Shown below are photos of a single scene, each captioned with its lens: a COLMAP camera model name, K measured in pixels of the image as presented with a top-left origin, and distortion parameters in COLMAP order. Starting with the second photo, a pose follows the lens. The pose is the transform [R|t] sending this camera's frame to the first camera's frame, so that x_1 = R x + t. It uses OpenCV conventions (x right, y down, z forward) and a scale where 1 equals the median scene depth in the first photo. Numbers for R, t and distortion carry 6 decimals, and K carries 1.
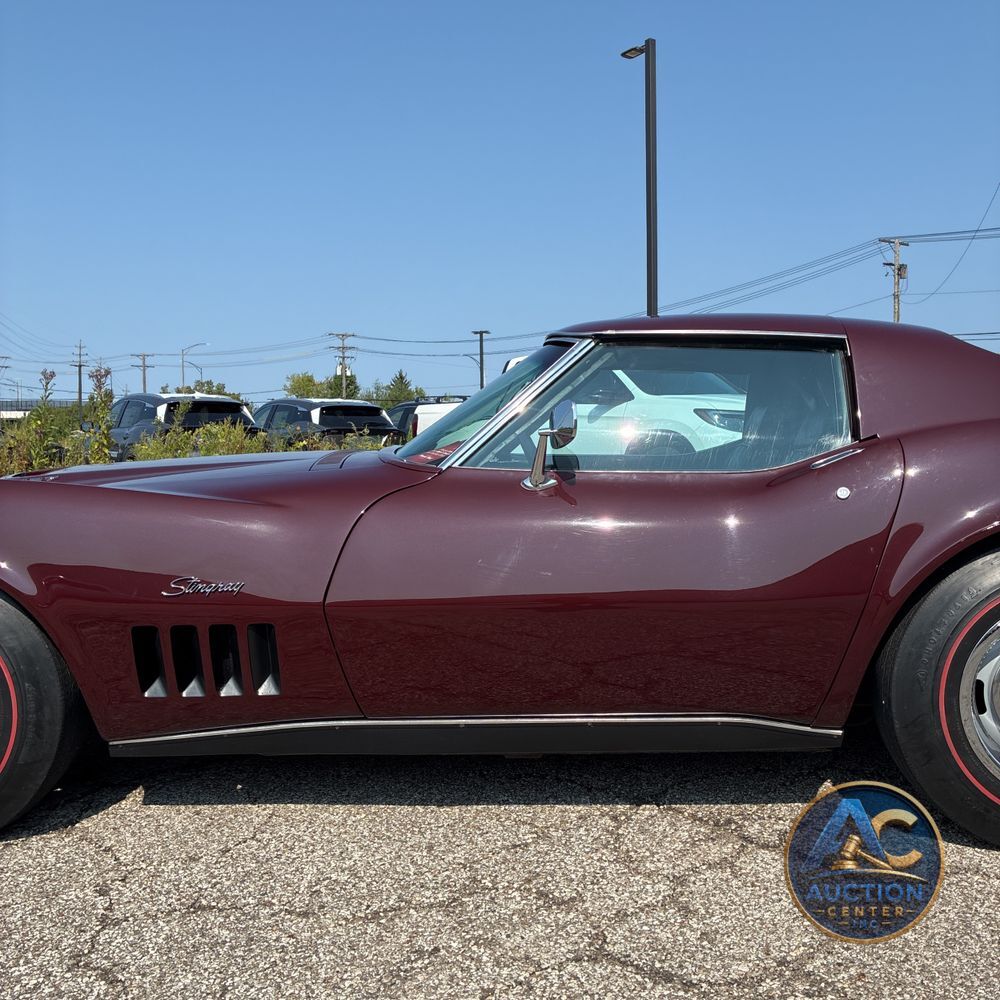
lens RADIAL K [[1004.0, 0, 491.2], [0, 1004.0, 486.1], [0, 0, 1]] dist [0.018187, 0.000000]
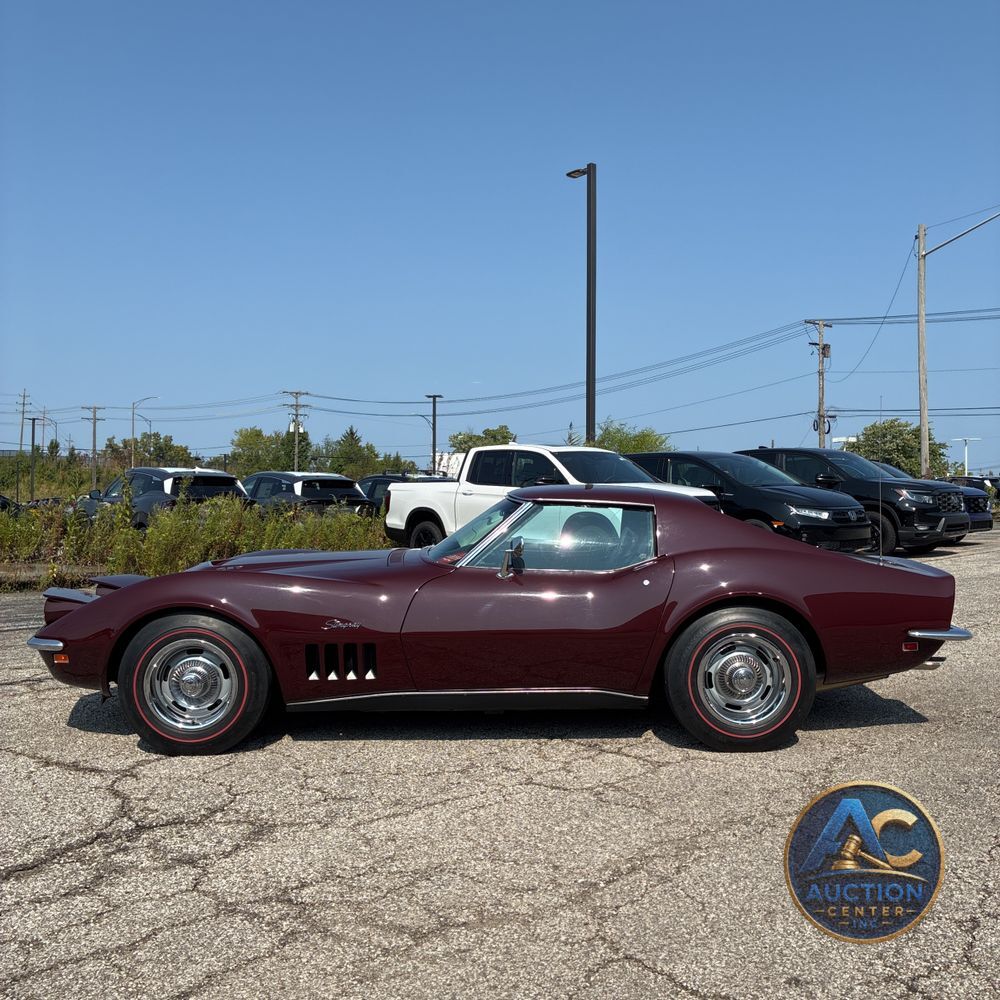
lens RADIAL K [[1004.0, 0, 505.4], [0, 1004.0, 490.8], [0, 0, 1]] dist [0.018187, 0.000000]
pose [[0.997696, 0.016569, 0.065788, -0.079084], [-0.013193, 0.998590, -0.051418, -0.063507], [-0.066547, 0.050432, 0.996508, -0.945036]]
